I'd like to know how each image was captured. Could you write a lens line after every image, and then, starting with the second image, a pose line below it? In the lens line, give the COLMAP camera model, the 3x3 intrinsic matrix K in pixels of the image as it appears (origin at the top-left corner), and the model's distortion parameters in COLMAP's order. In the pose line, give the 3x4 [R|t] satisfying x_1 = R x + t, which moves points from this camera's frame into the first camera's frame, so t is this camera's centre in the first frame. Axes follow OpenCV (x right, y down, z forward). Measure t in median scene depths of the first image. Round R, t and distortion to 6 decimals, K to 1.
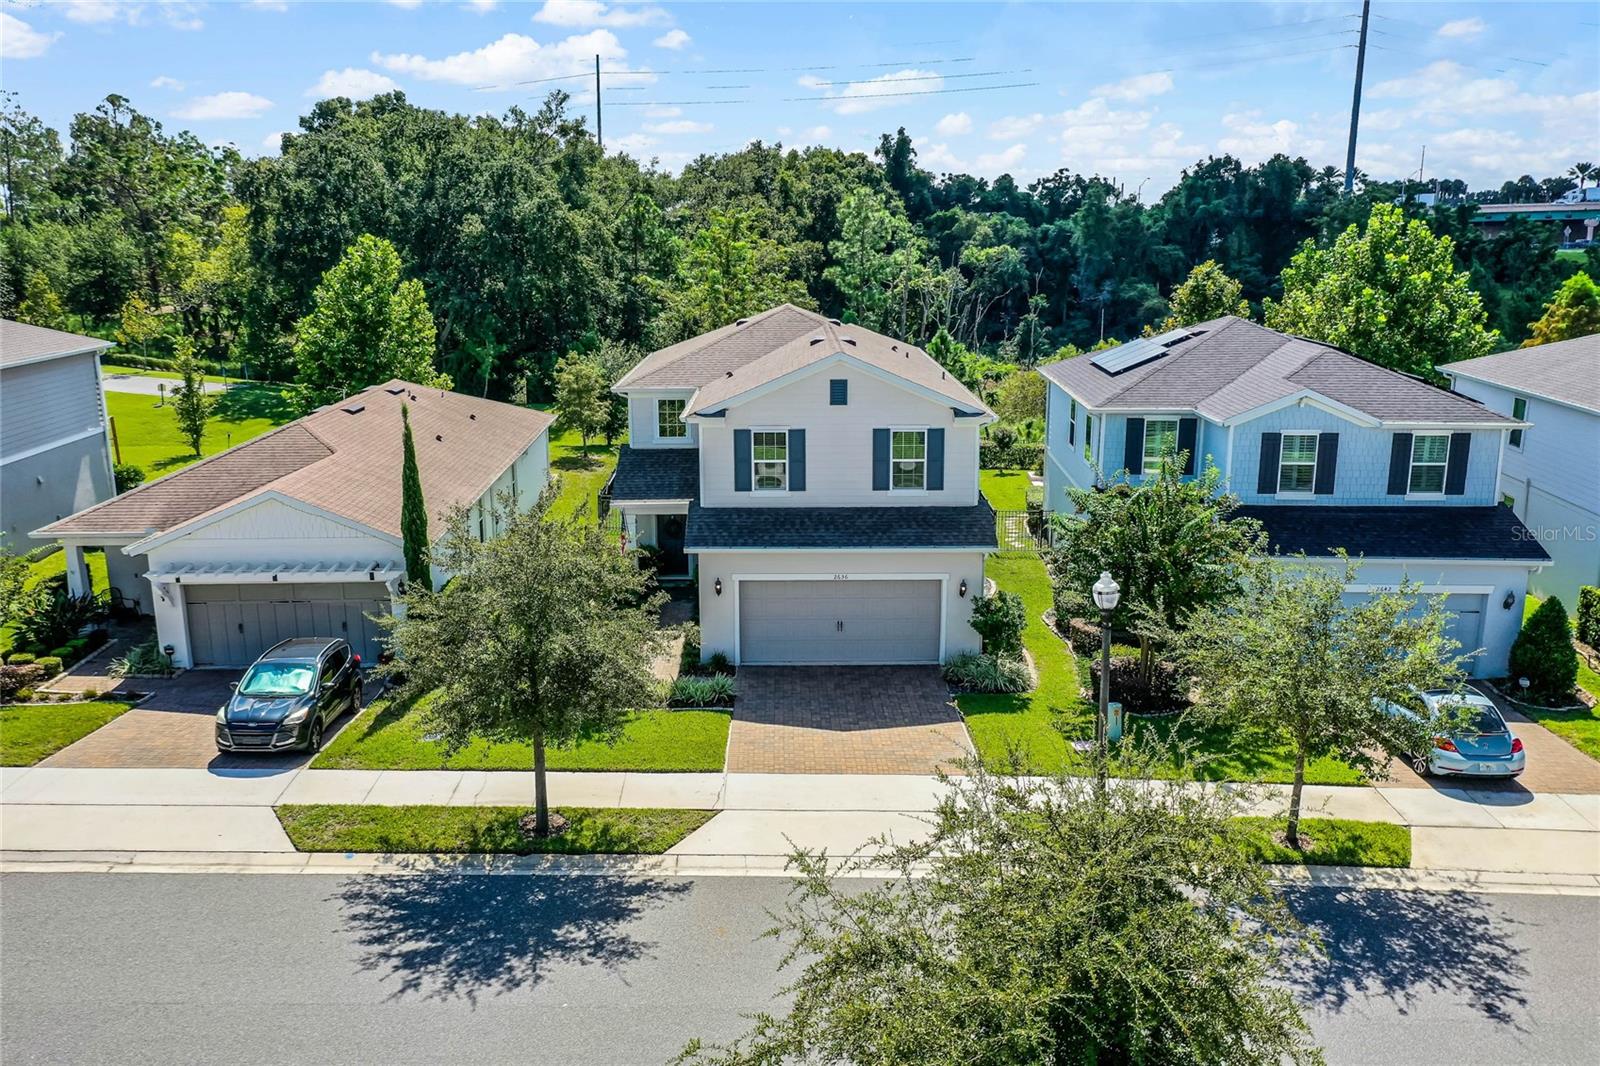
lens RADIAL K [[1253.8, 0, 797.6], [0, 1253.8, 535.0], [0, 0, 1]] dist [0.013023, -0.005167]
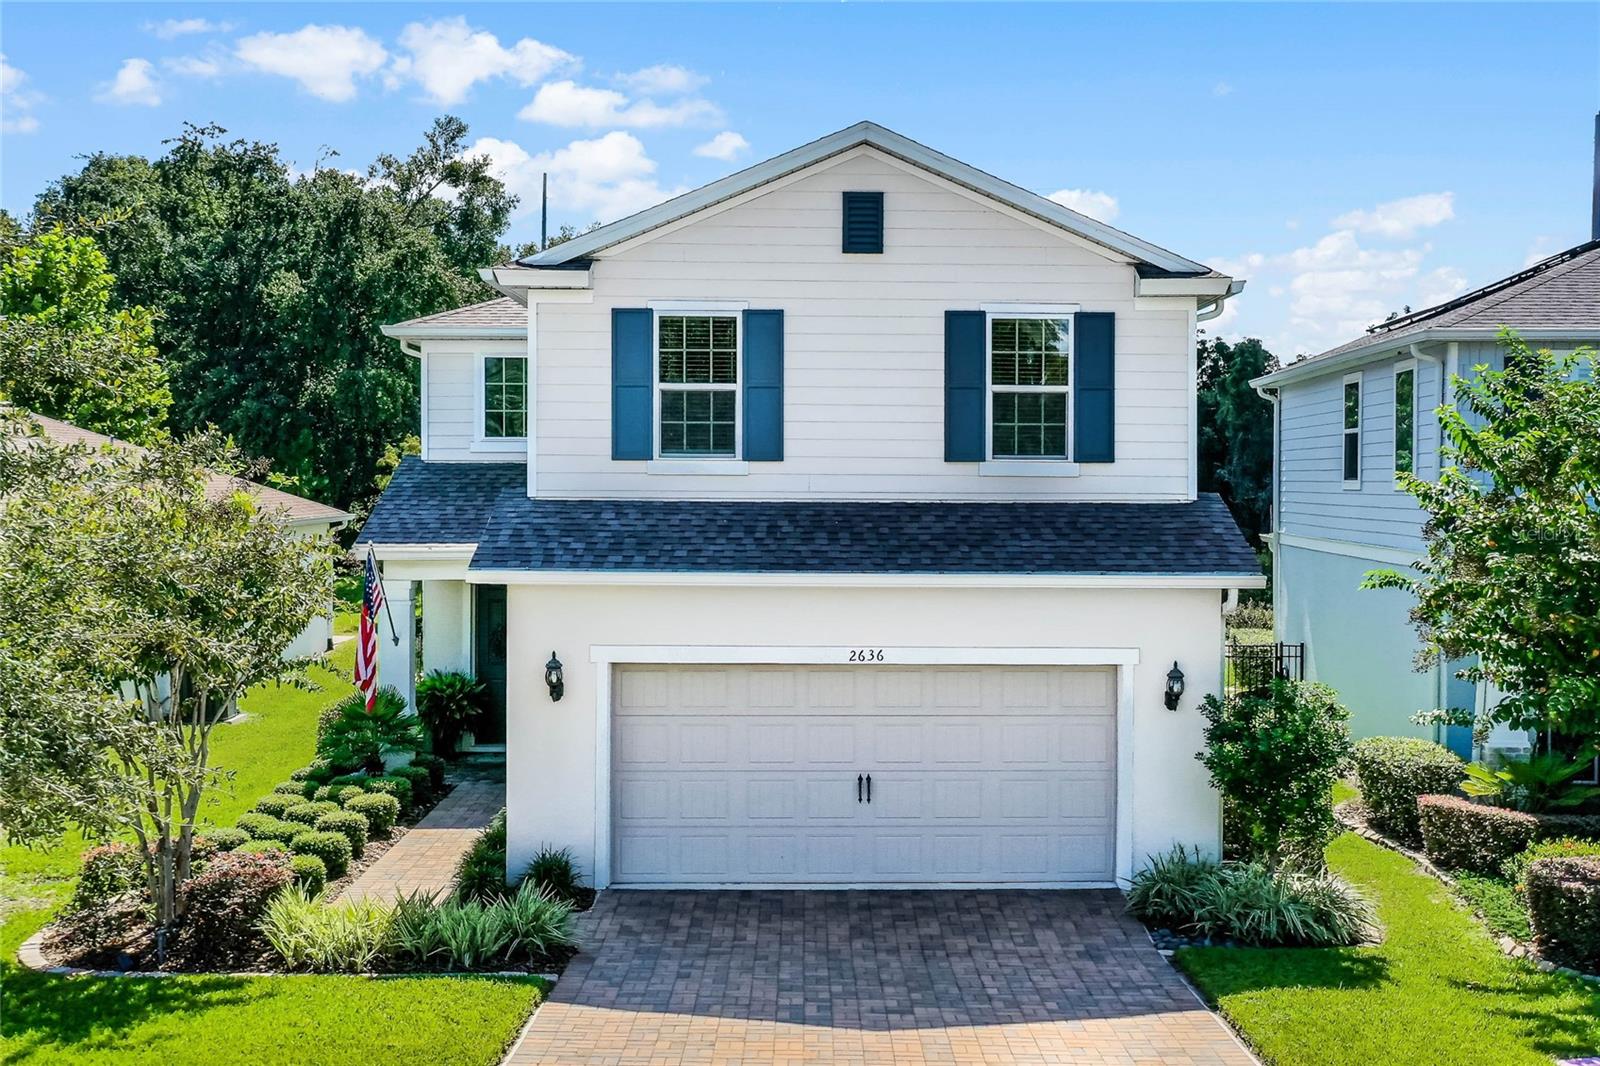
lens RADIAL K [[1397.7, 0, 871.2], [0, 1397.7, 651.4], [0, 0, 1]] dist [0.010693, 0.006718]
pose [[0.999776, 0.007349, 0.019852, 0.026827], [-0.002668, 0.974072, -0.226222, 0.131625], [-0.021000, 0.226118, 0.973874, 0.565787]]
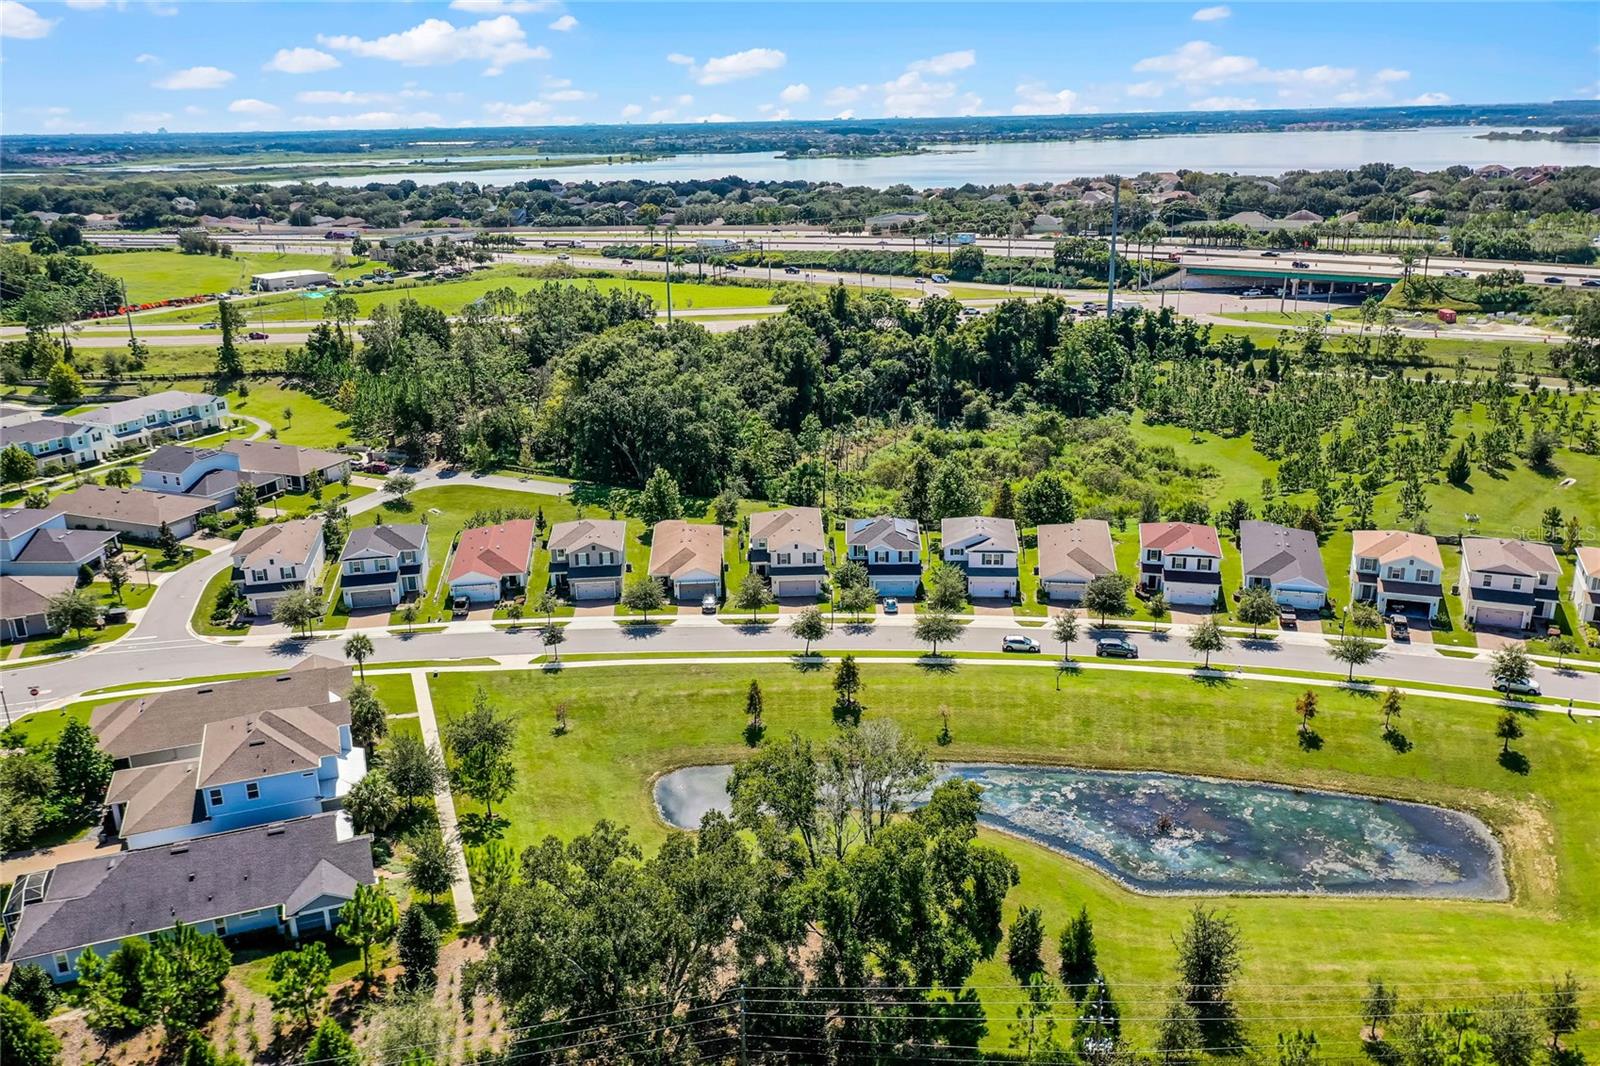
lens RADIAL K [[1253.8, 0, 797.6], [0, 1253.8, 535.0], [0, 0, 1]] dist [0.013023, -0.005167]
pose [[0.999760, -0.020855, 0.006715, 0.003302], [0.020227, 0.996351, 0.082925, -0.610591], [-0.008420, -0.082769, 0.996533, -4.398586]]
